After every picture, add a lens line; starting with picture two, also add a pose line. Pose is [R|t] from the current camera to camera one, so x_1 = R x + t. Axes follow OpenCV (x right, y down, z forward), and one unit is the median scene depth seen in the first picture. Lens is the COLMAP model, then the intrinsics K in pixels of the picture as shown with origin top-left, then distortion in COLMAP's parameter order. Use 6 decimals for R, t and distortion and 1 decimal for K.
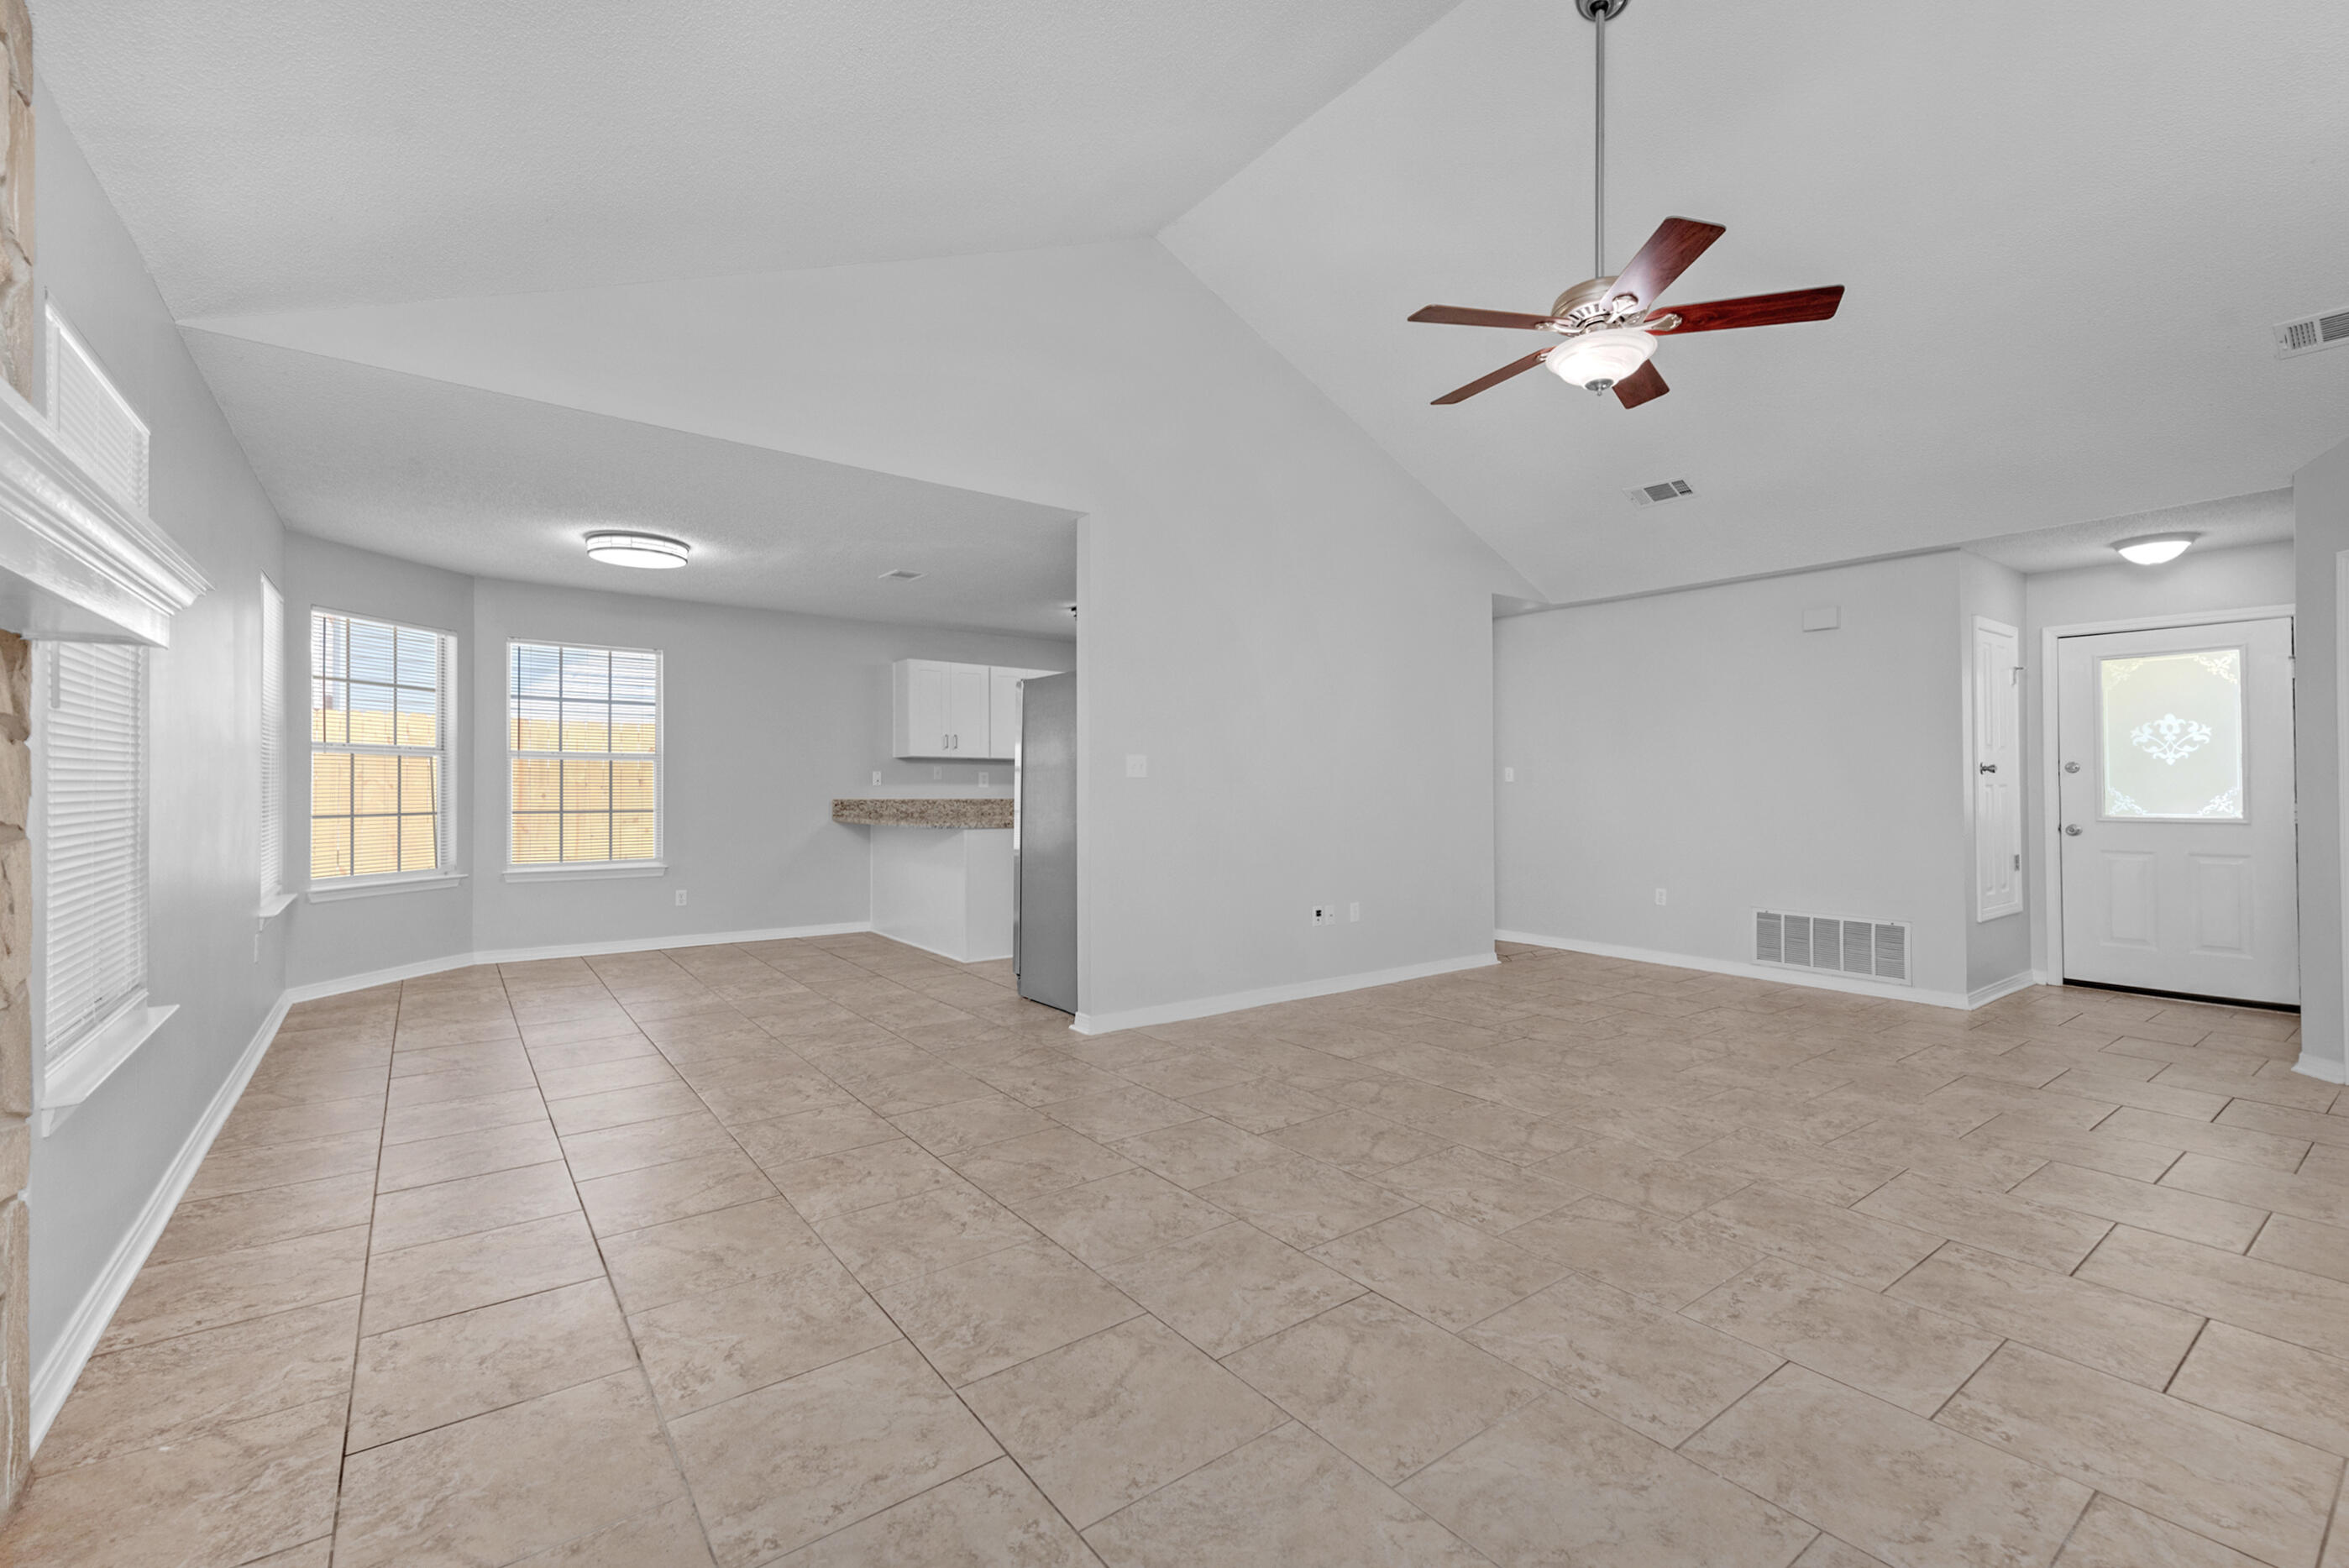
lens RADIAL K [[927.9, 0, 1198.2], [0, 927.9, 779.3], [0, 0, 1]] dist [0.017946, -0.006825]
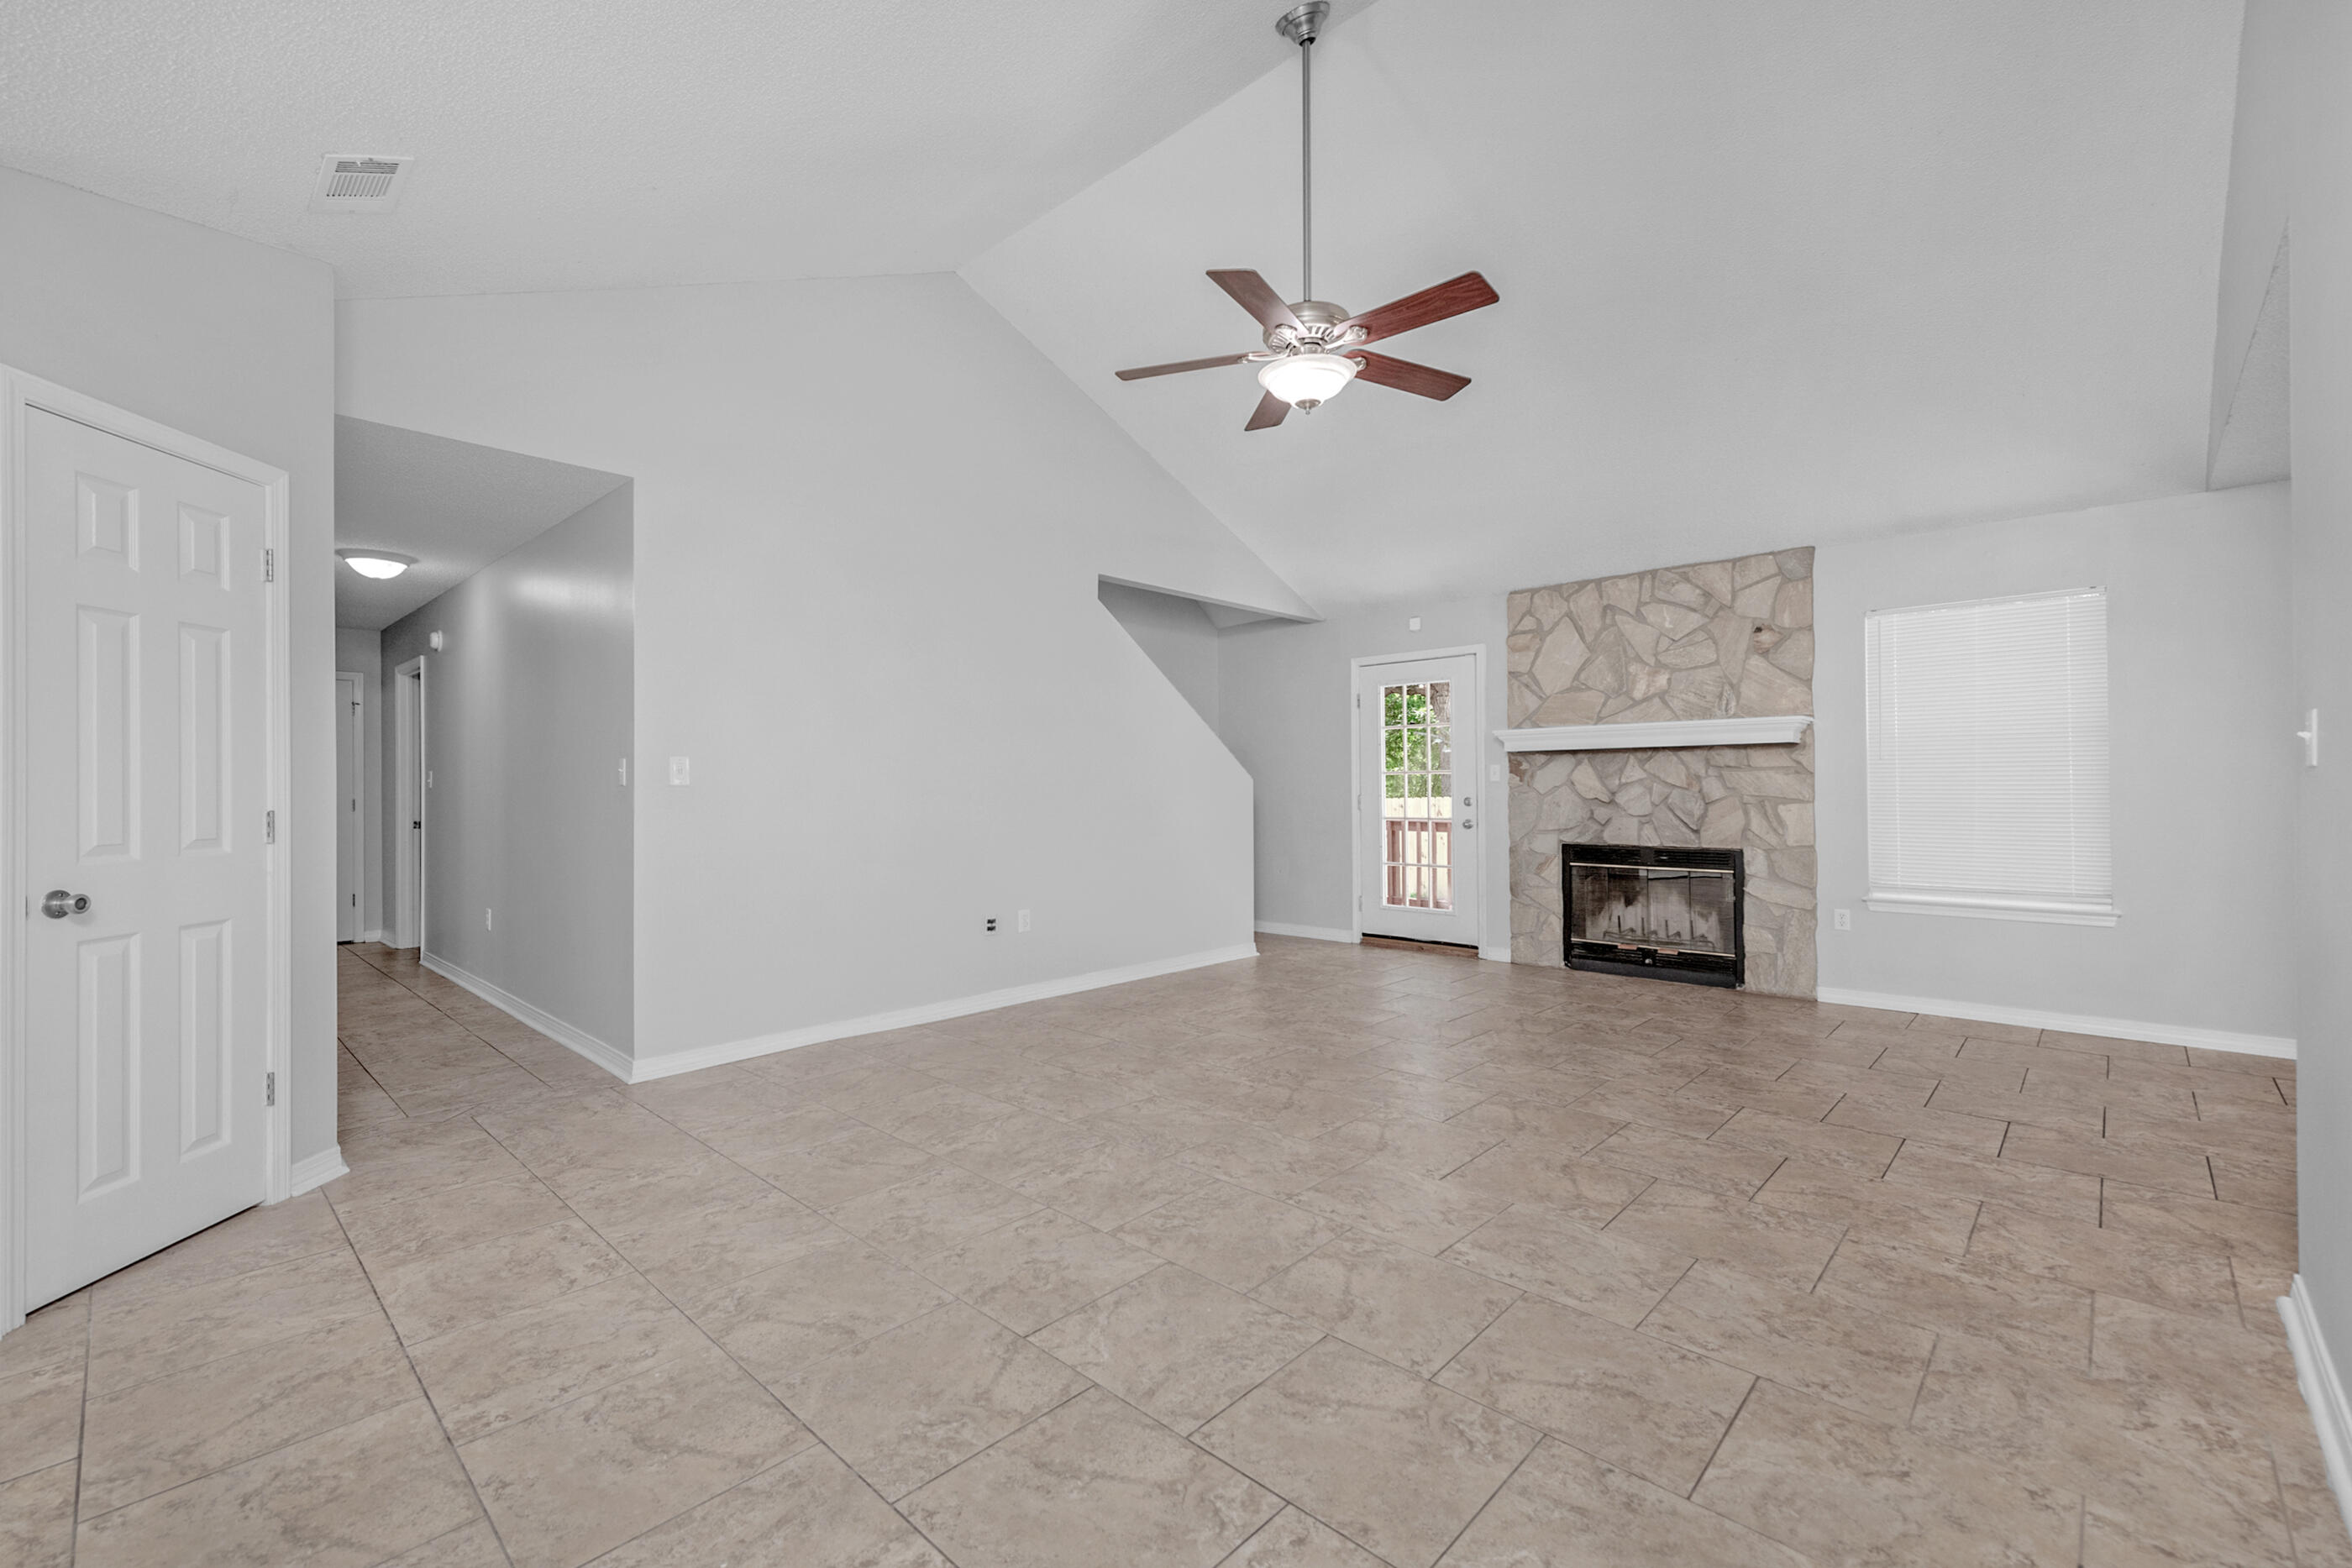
lens RADIAL K [[1011.9, 0, 1164.3], [0, 1011.9, 782.7], [0, 0, 1]] dist [0.024976, -0.016880]
pose [[-0.982942, 0.001149, -0.183913, 0.692252], [0.004028, 0.999875, -0.015279, 0.015865], [0.183873, -0.015759, -0.982824, 1.792684]]
